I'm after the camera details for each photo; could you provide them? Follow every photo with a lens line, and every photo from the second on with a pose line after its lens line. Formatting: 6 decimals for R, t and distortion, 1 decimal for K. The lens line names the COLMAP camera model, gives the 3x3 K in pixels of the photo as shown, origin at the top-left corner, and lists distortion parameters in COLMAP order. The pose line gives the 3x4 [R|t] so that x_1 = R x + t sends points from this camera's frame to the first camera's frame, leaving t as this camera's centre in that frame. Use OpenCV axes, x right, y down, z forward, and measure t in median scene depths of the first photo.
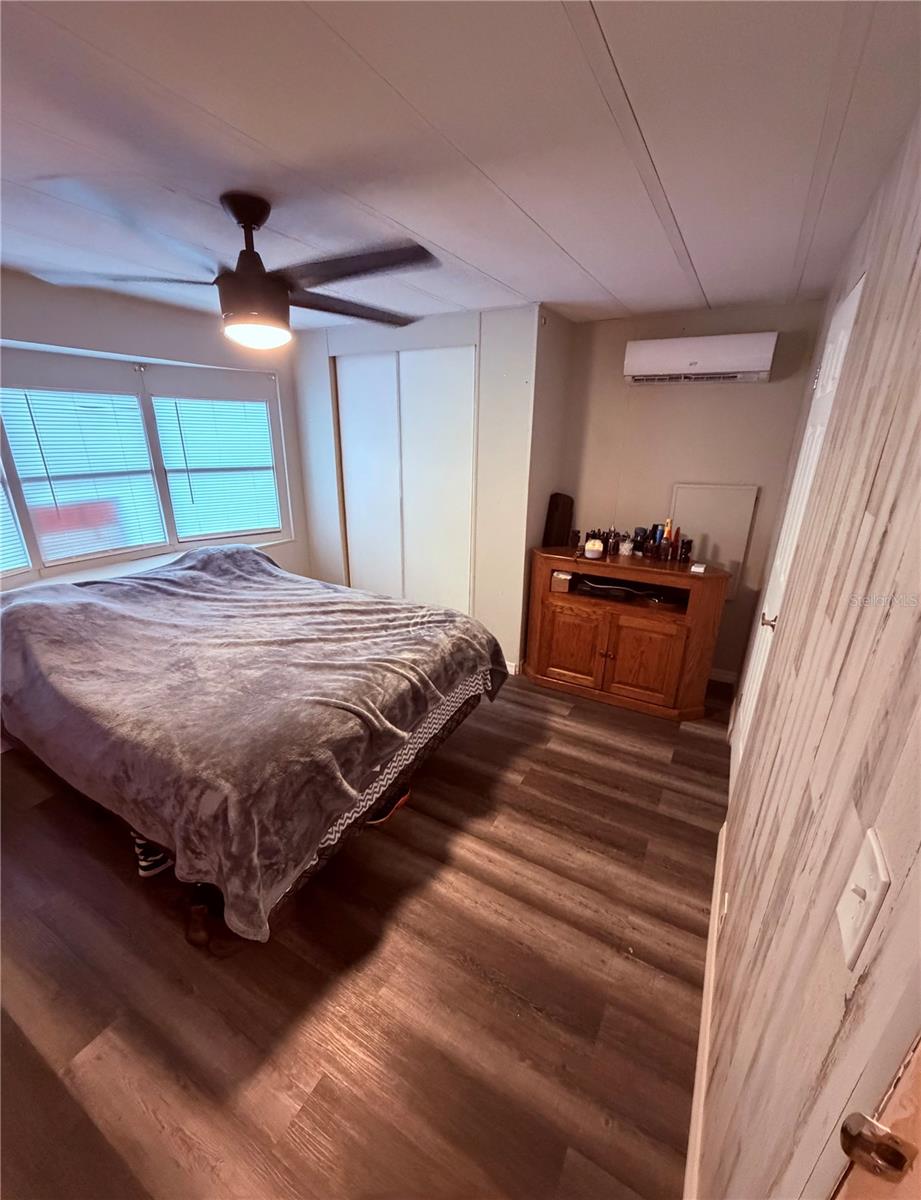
lens RADIAL K [[490.0, 0, 462.1], [0, 490.0, 613.9], [0, 0, 1]] dist [-0.000217, 0.000151]
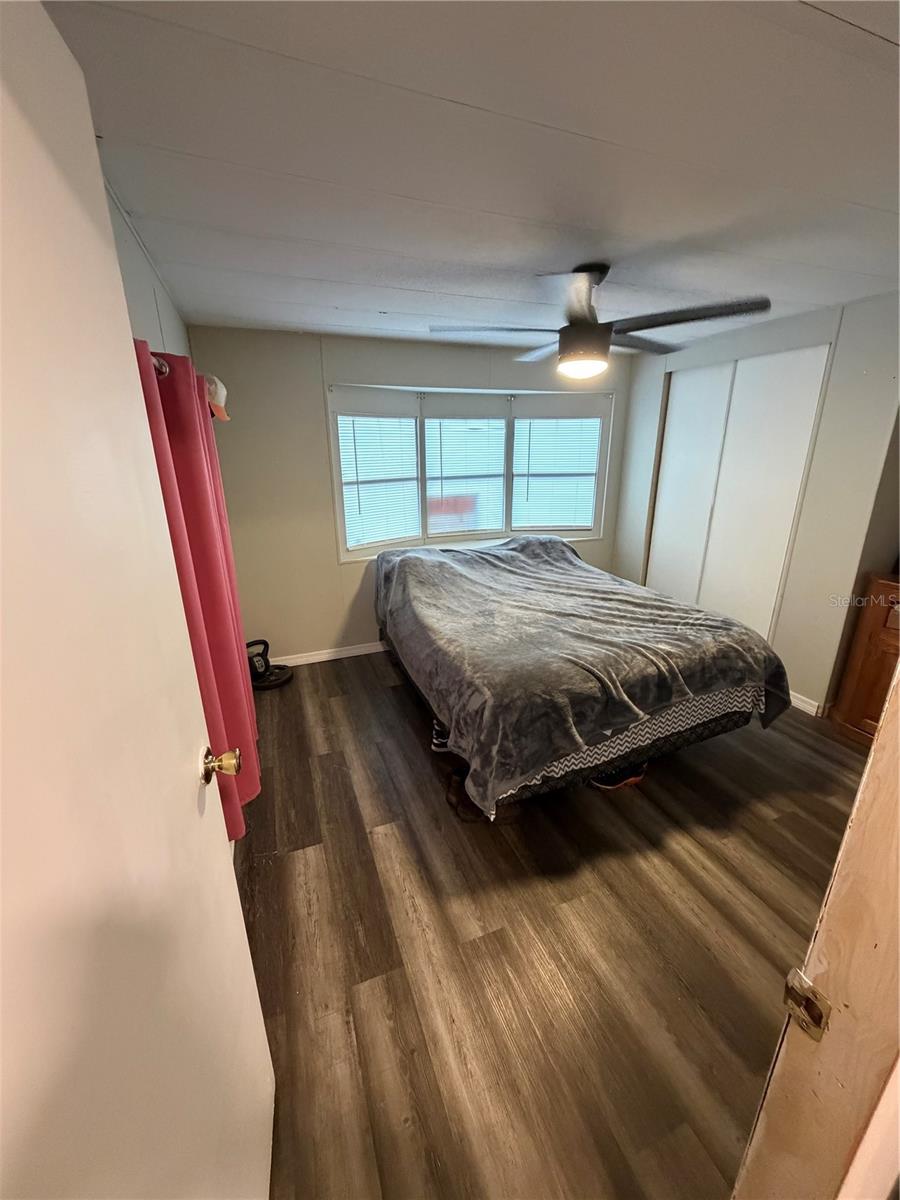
lens RADIAL K [[477.6, 0, 450.0], [0, 477.6, 600.0], [0, 0, 1]] dist [-0.000882, -0.000015]
pose [[0.775640, 0.173290, -0.606921, 0.130202], [-0.198711, 0.979719, 0.025782, 0.047615], [0.599079, 0.100604, 0.794344, -0.102995]]
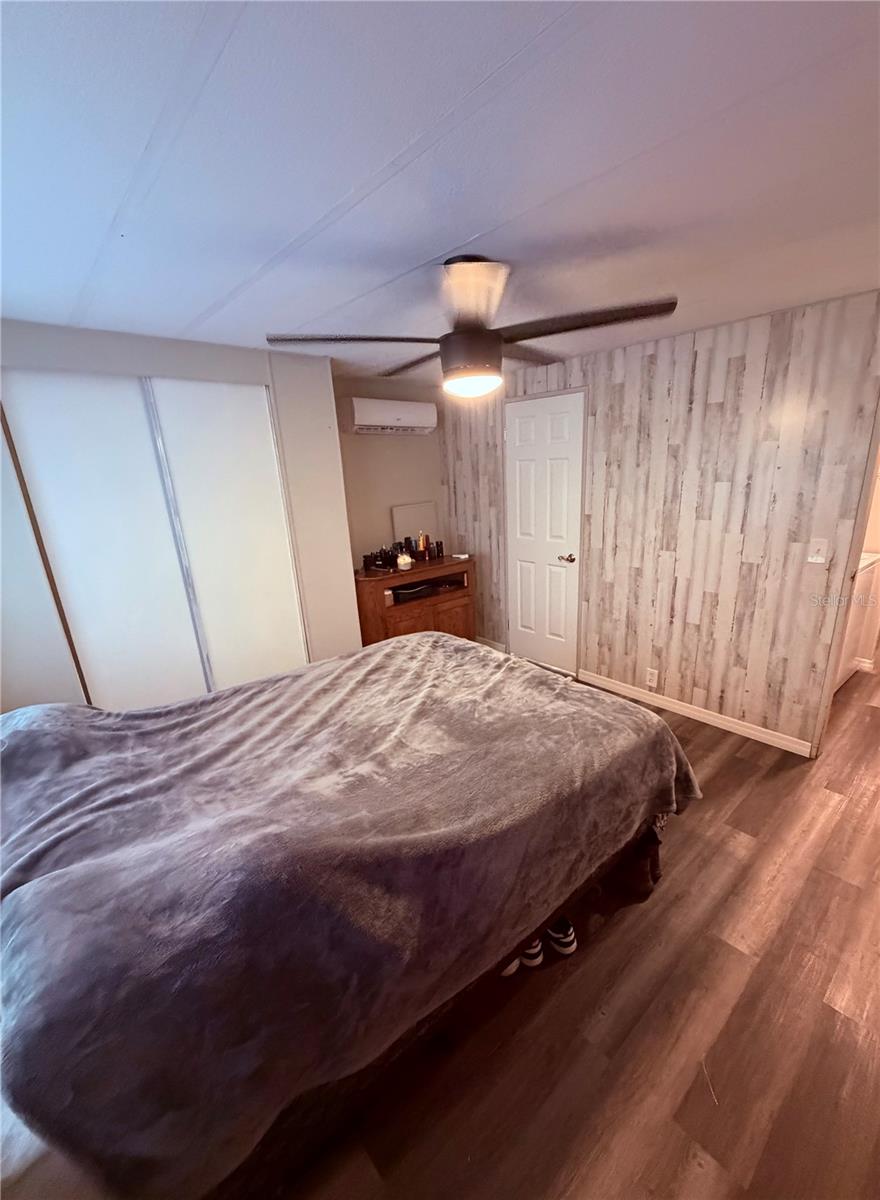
lens RADIAL K [[496.2, 0, 475.1], [0, 496.2, 624.6], [0, 0, 1]] dist [-0.001649, -0.000048]
pose [[0.303257, -0.316738, 0.898728, -1.090907], [0.370886, 0.908005, 0.194860, -0.216276], [-0.877769, 0.274233, 0.392833, 0.508829]]
